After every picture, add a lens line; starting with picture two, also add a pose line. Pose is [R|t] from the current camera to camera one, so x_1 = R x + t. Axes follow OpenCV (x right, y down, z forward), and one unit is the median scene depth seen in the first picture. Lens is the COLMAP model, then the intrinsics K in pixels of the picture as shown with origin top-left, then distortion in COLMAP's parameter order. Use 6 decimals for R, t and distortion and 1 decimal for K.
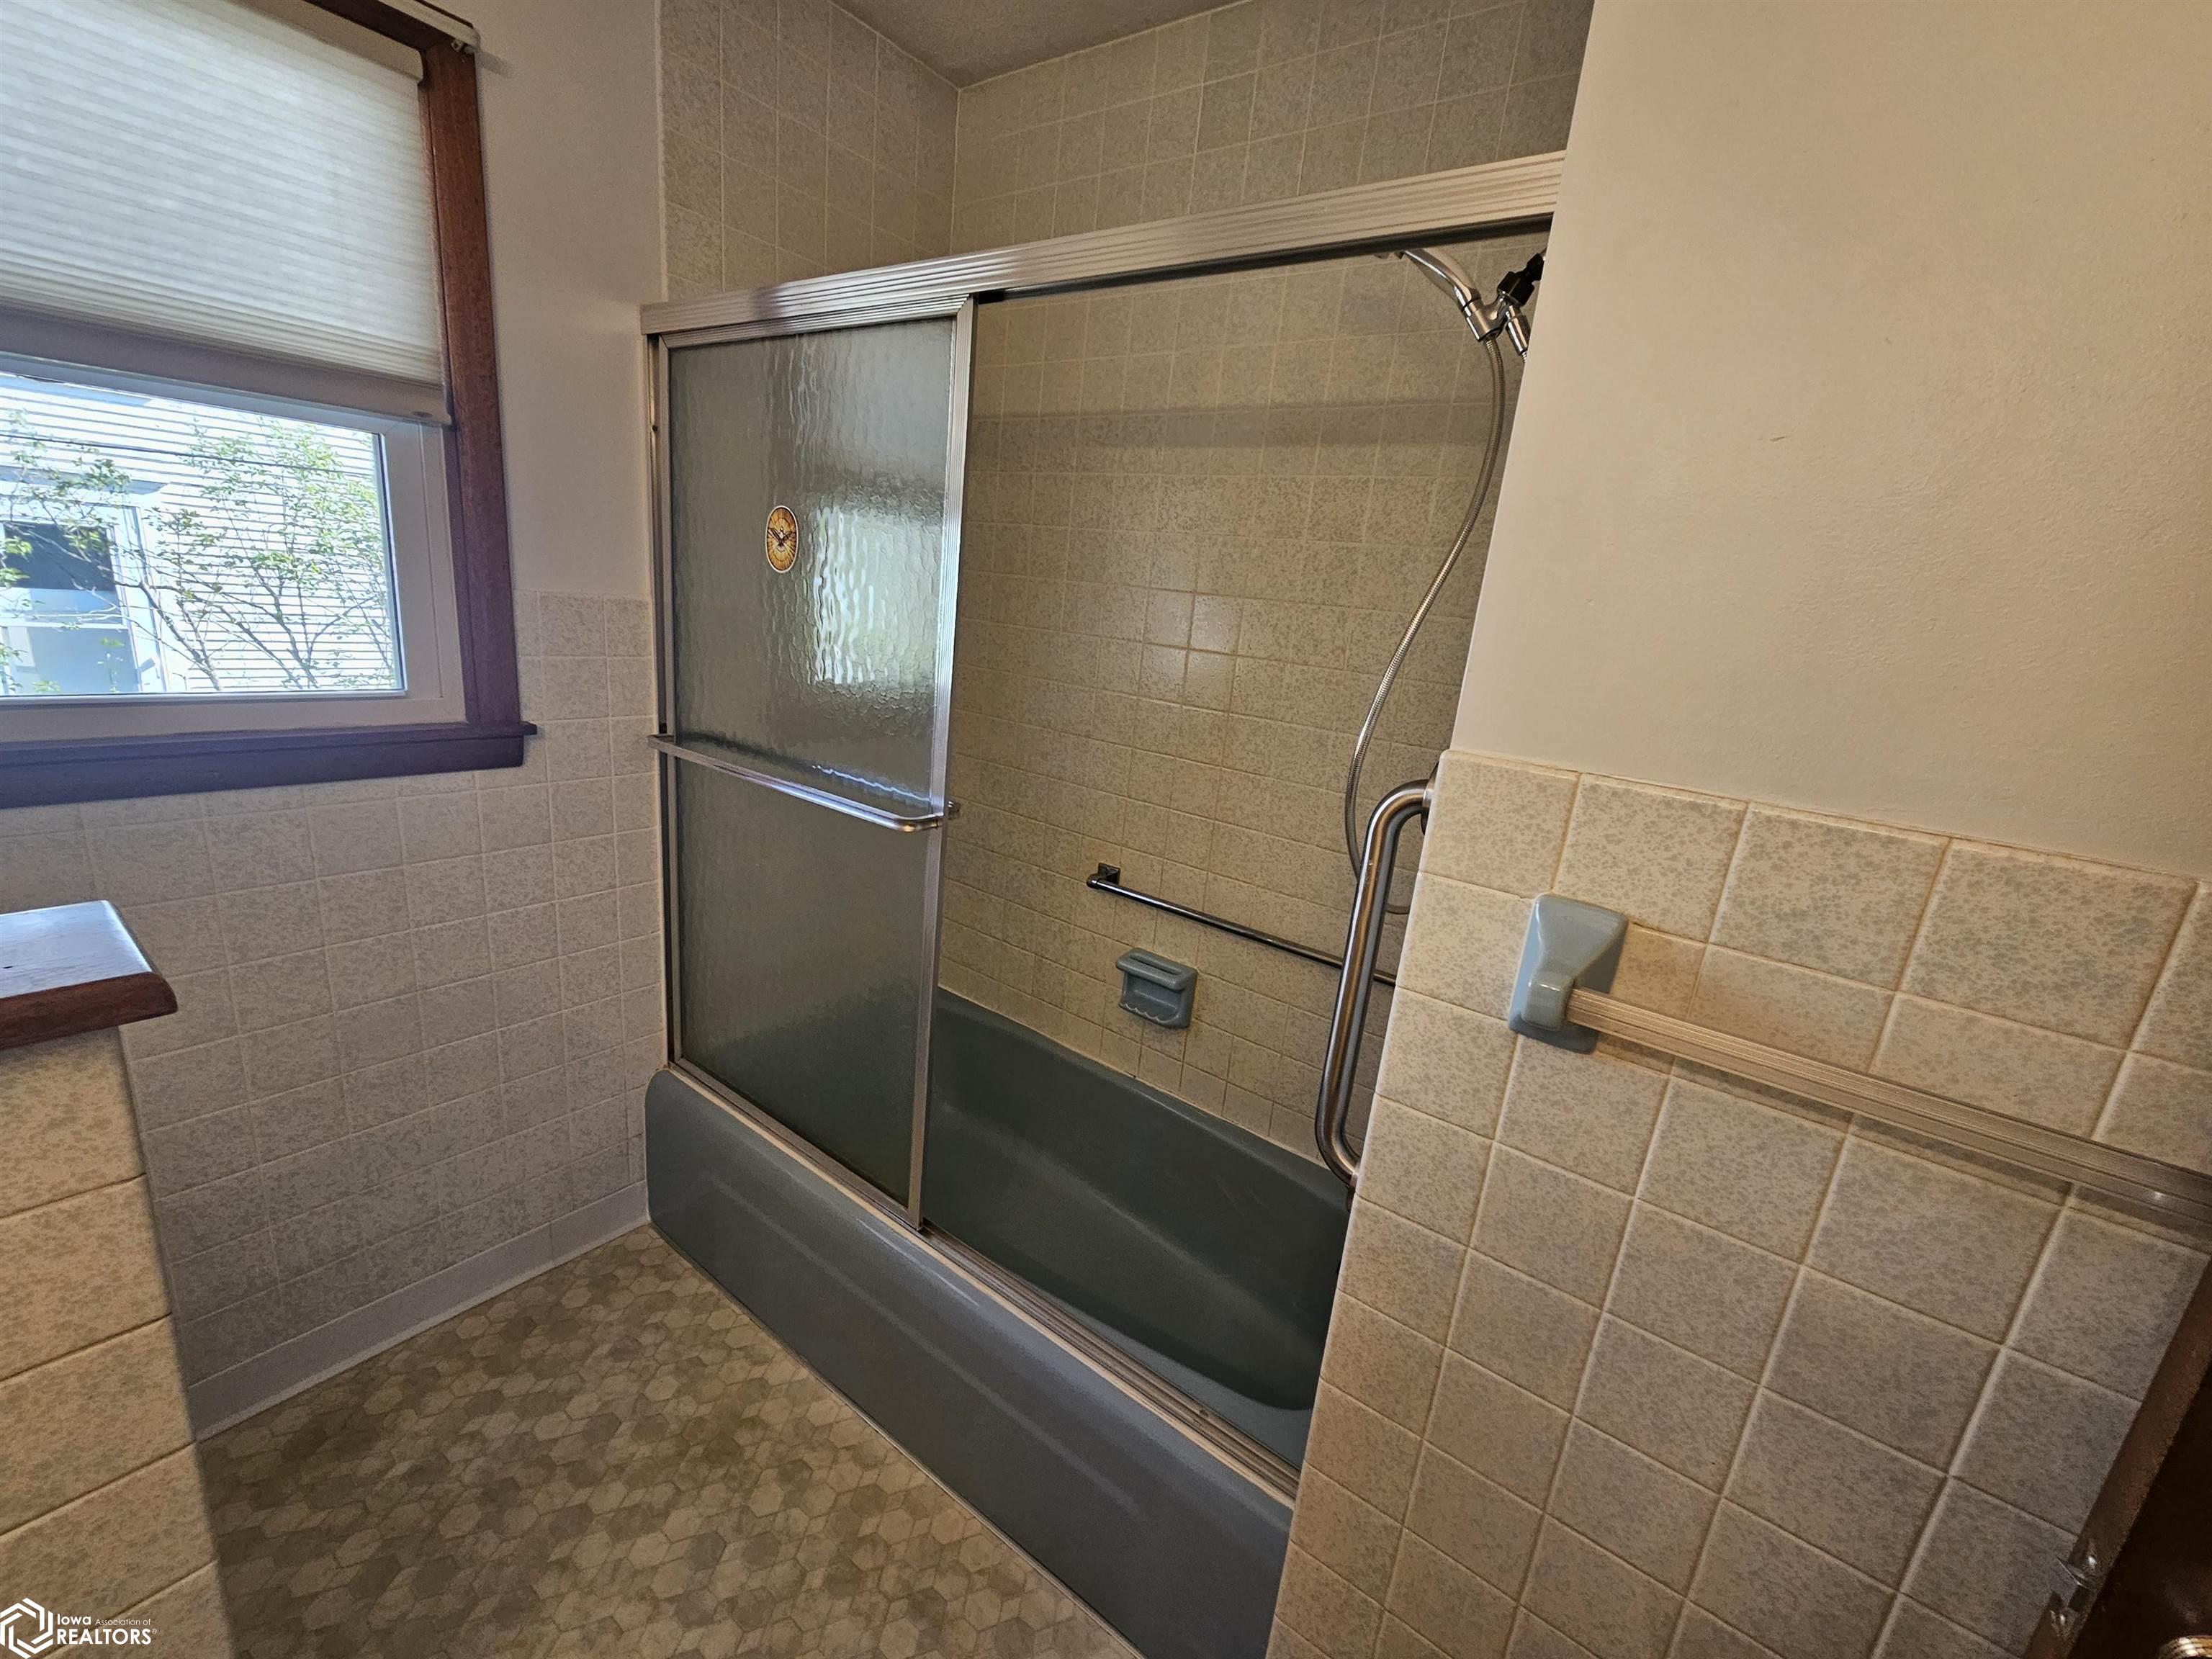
lens RADIAL K [[908.0, 0, 1121.0], [0, 908.0, 834.3], [0, 0, 1]] dist [-0.001952, 0.000280]
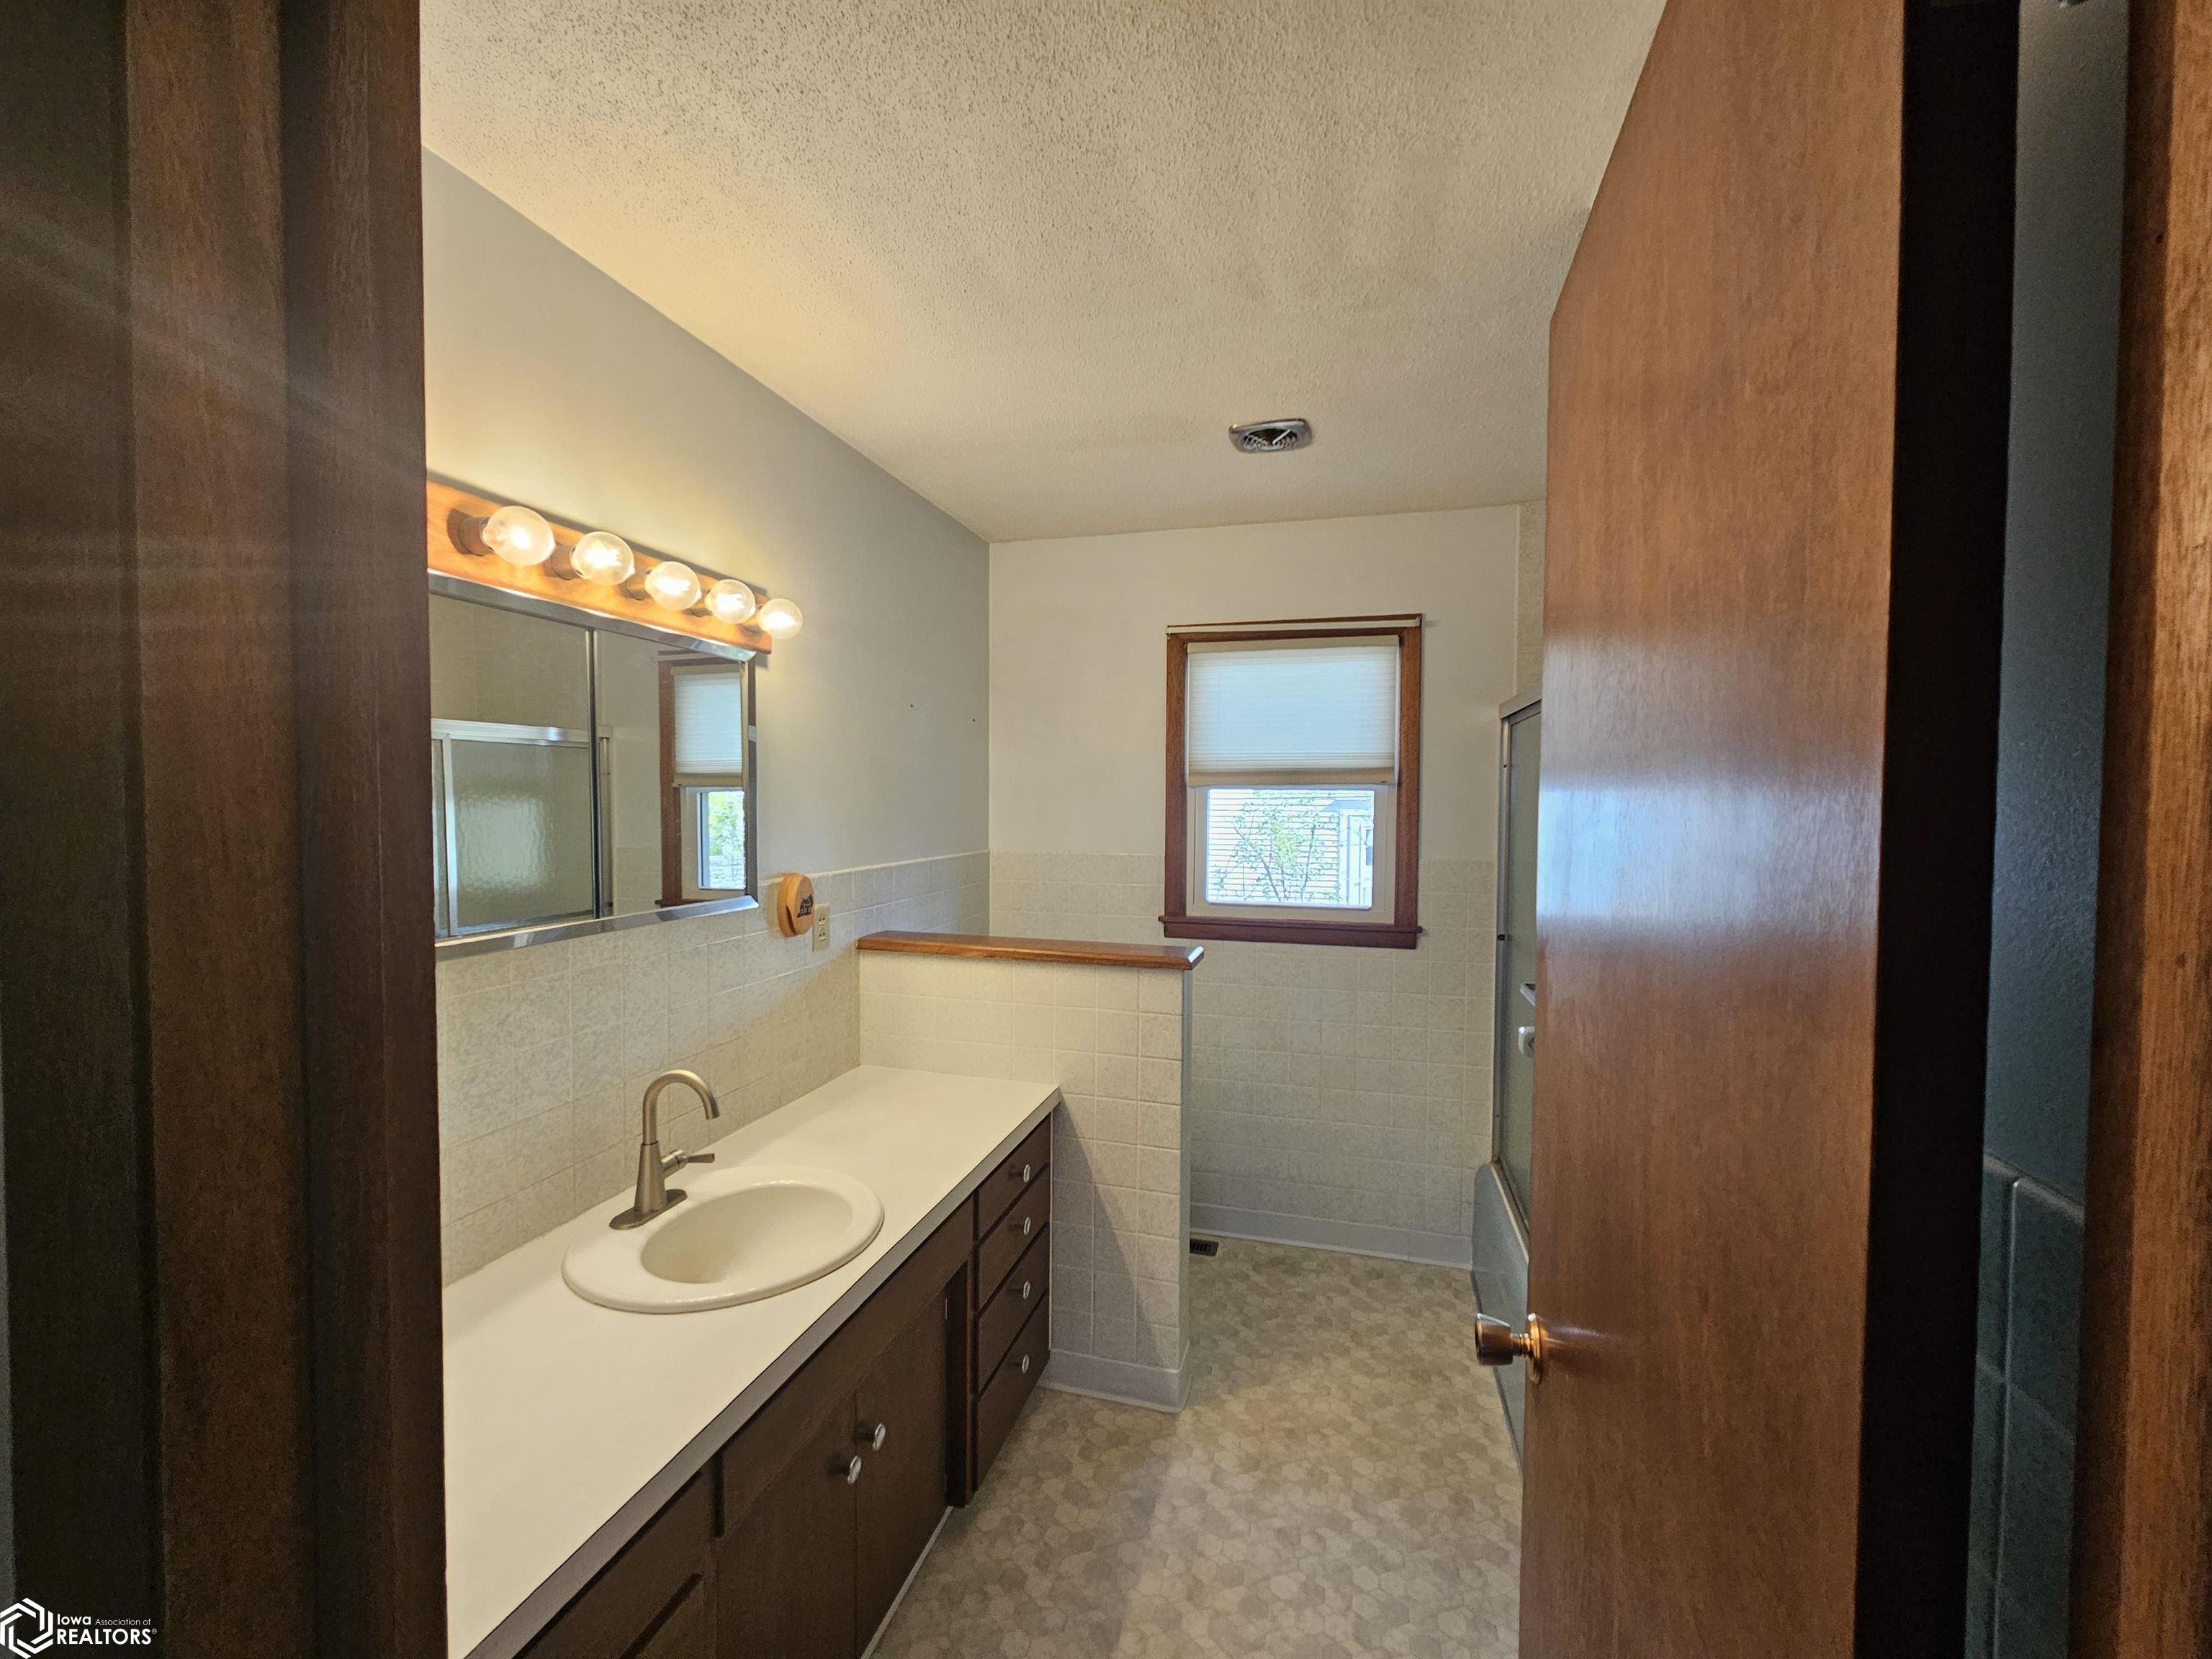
lens RADIAL K [[908.0, 0, 1105.1], [0, 908.0, 824.9], [0, 0, 1]] dist [-0.001952, 0.000280]
pose [[0.357367, -0.066039, -0.931626, 0.908321], [-0.207570, 0.966934, -0.148164, 0.089887], [0.910606, 0.246326, 0.331843, -0.278315]]
